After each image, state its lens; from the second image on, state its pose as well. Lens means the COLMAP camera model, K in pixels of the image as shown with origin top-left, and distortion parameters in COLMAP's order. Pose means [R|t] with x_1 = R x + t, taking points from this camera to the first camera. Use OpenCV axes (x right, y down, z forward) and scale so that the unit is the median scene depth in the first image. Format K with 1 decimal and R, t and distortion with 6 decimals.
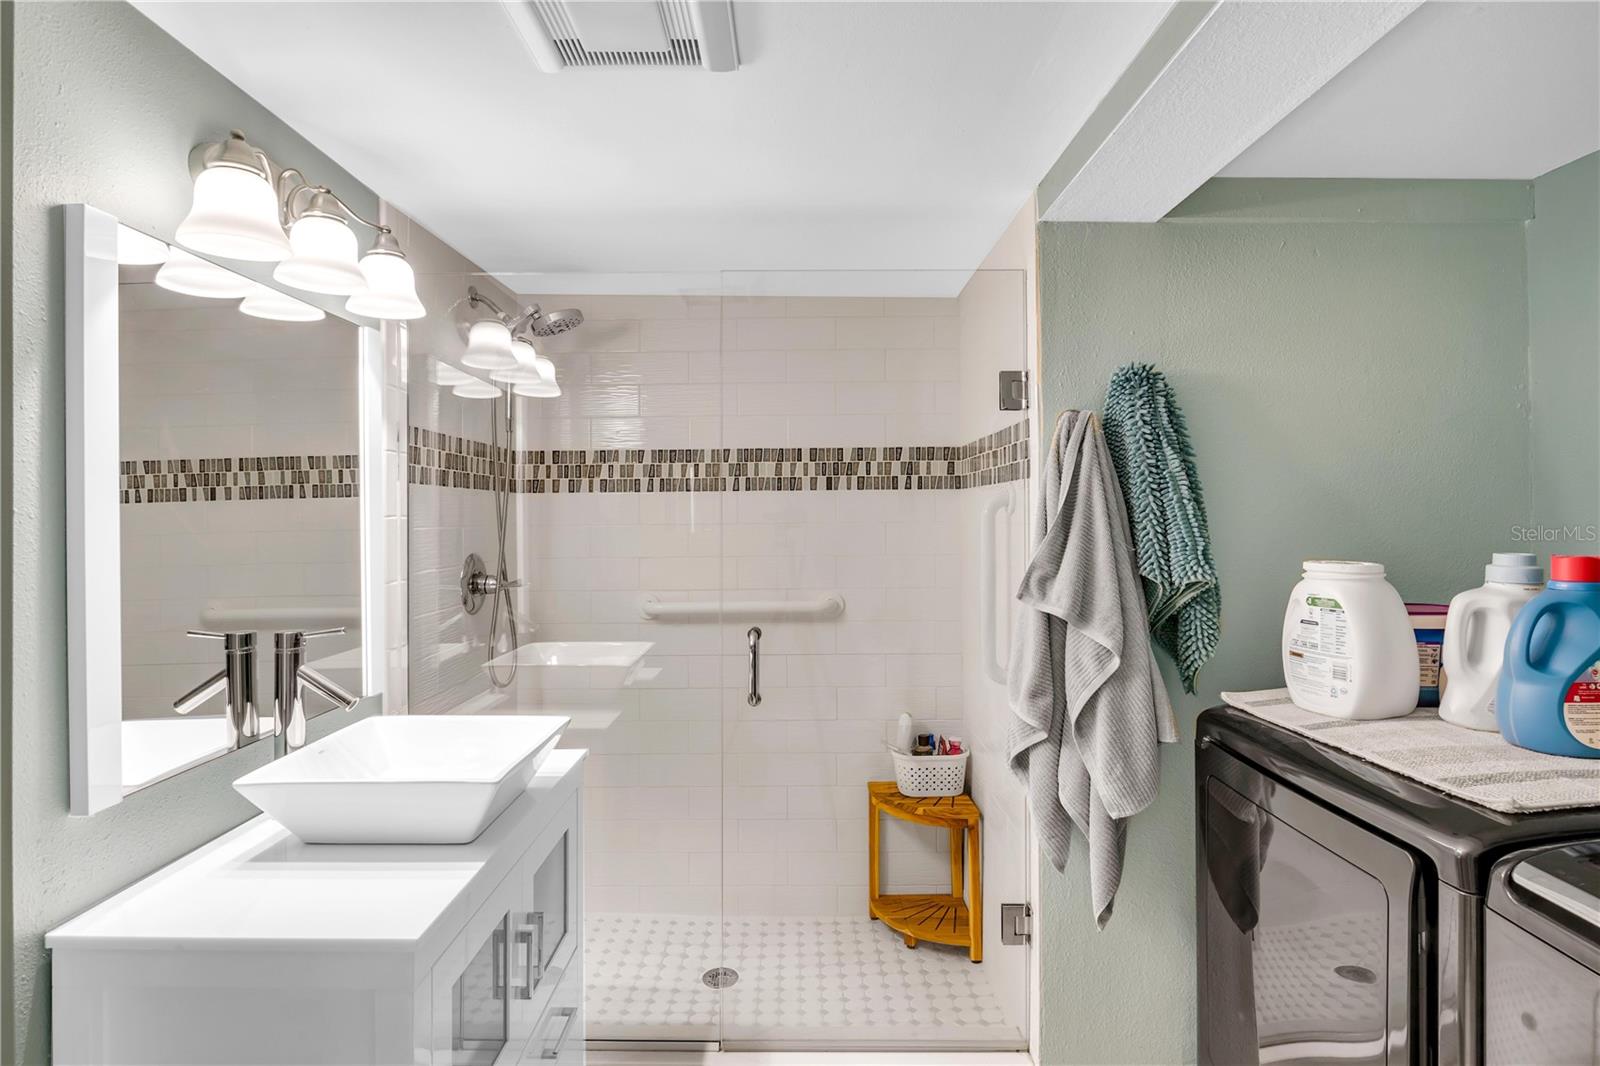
lens RADIAL K [[811.3, 0, 795.9], [0, 811.3, 522.5], [0, 0, 1]] dist [-0.006414, -0.000113]
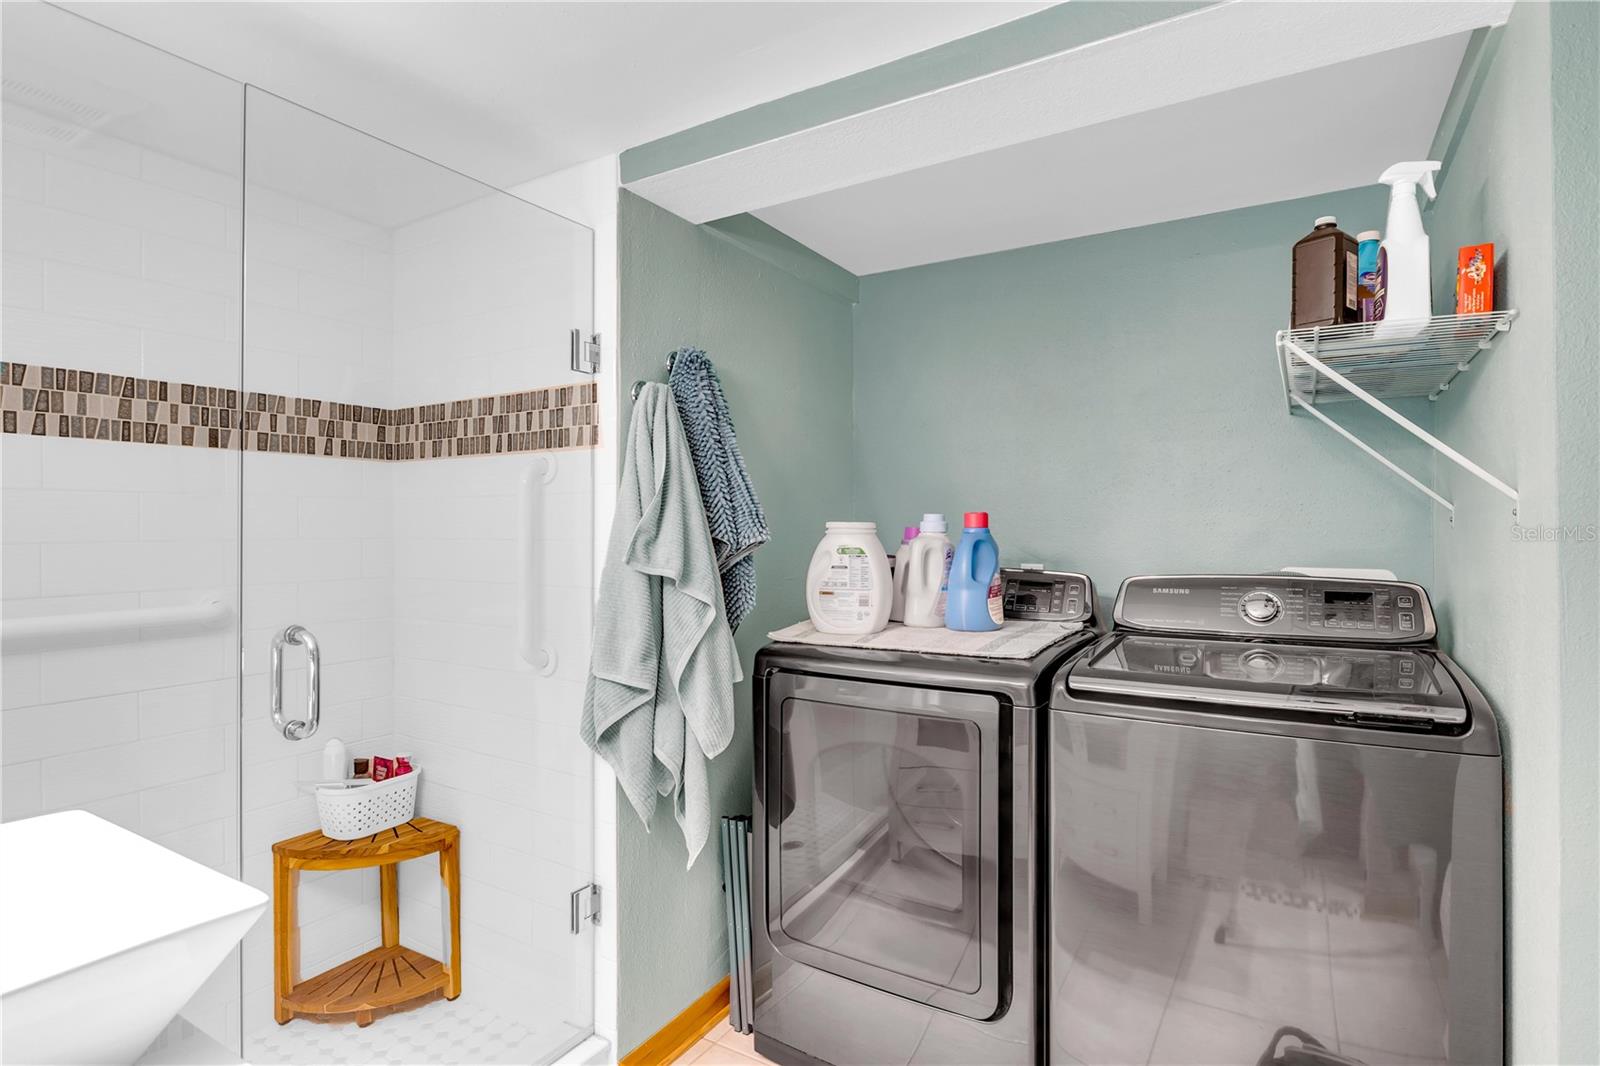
lens RADIAL K [[811.3, 0, 800.3], [0, 811.3, 536.7], [0, 0, 1]] dist [-0.006414, -0.000113]
pose [[0.518302, -0.003196, 0.855192, -0.317431], [0.005191, 0.999986, 0.000591, 0.042750], [-0.855182, 0.004133, 0.518311, 0.214554]]
